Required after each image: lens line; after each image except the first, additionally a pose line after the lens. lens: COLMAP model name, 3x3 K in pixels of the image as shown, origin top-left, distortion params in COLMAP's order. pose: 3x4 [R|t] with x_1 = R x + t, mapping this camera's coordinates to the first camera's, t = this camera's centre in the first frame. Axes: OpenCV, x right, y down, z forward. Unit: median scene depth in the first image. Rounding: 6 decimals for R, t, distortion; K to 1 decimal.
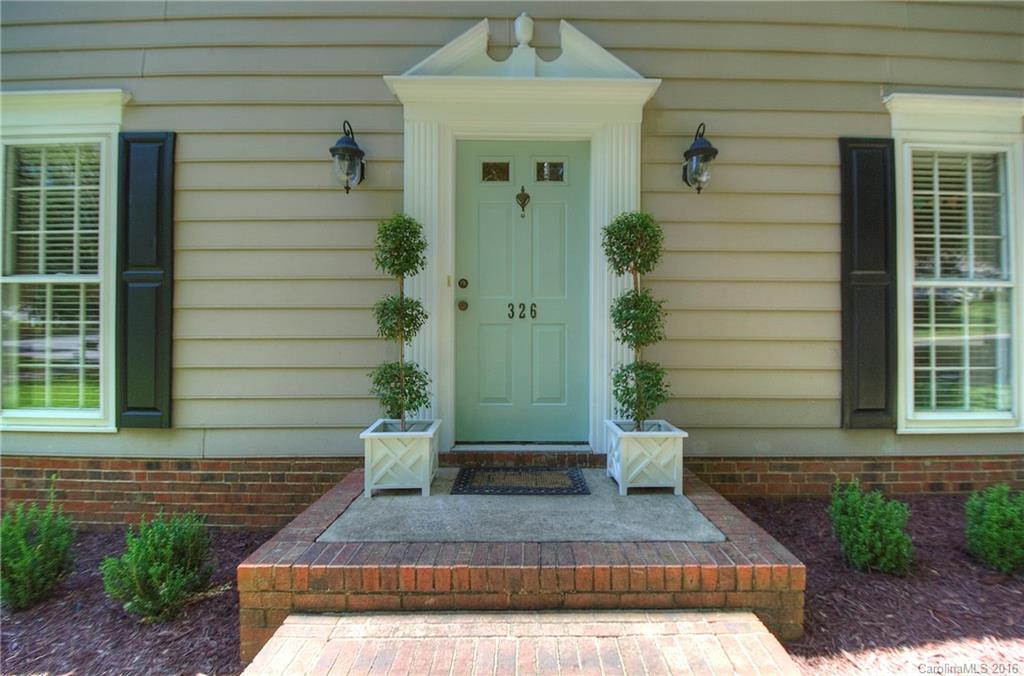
lens RADIAL K [[456.5, 0, 521.4], [0, 456.5, 339.5], [0, 0, 1]] dist [0.002220, -0.011678]
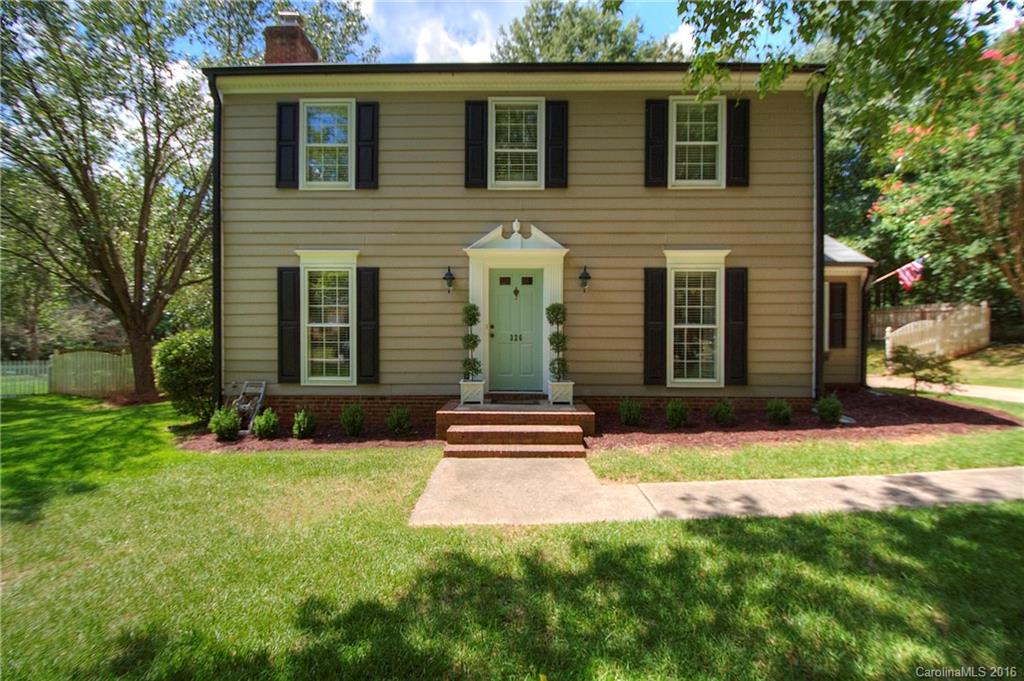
lens RADIAL K [[456.5, 0, 505.7], [0, 456.5, 349.7], [0, 0, 1]] dist [0.002220, -0.011678]
pose [[0.999332, 0.000436, -0.036529, 0.037839], [0.000030, 0.999919, 0.012756, -0.029904], [0.036532, -0.012749, 0.999251, -1.527872]]
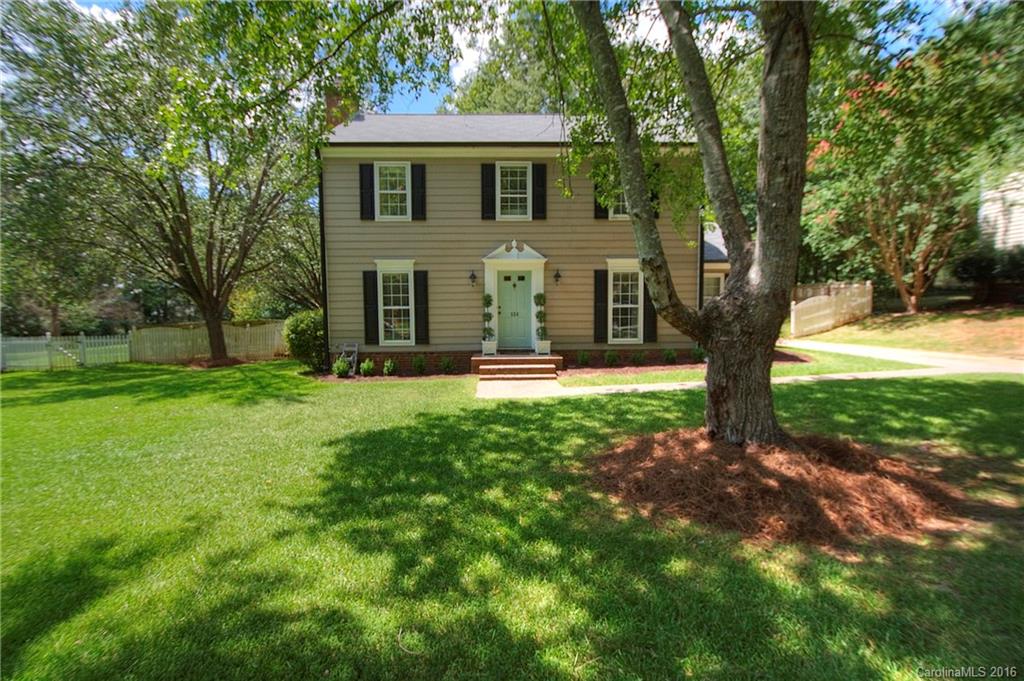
lens RADIAL K [[456.5, 0, 494.9], [0, 456.5, 342.2], [0, 0, 1]] dist [0.002220, -0.011678]
pose [[0.999826, -0.009693, -0.015951, -0.111340], [0.010585, 0.998329, 0.056806, -0.047992], [0.015373, -0.056965, 0.998258, -3.056260]]
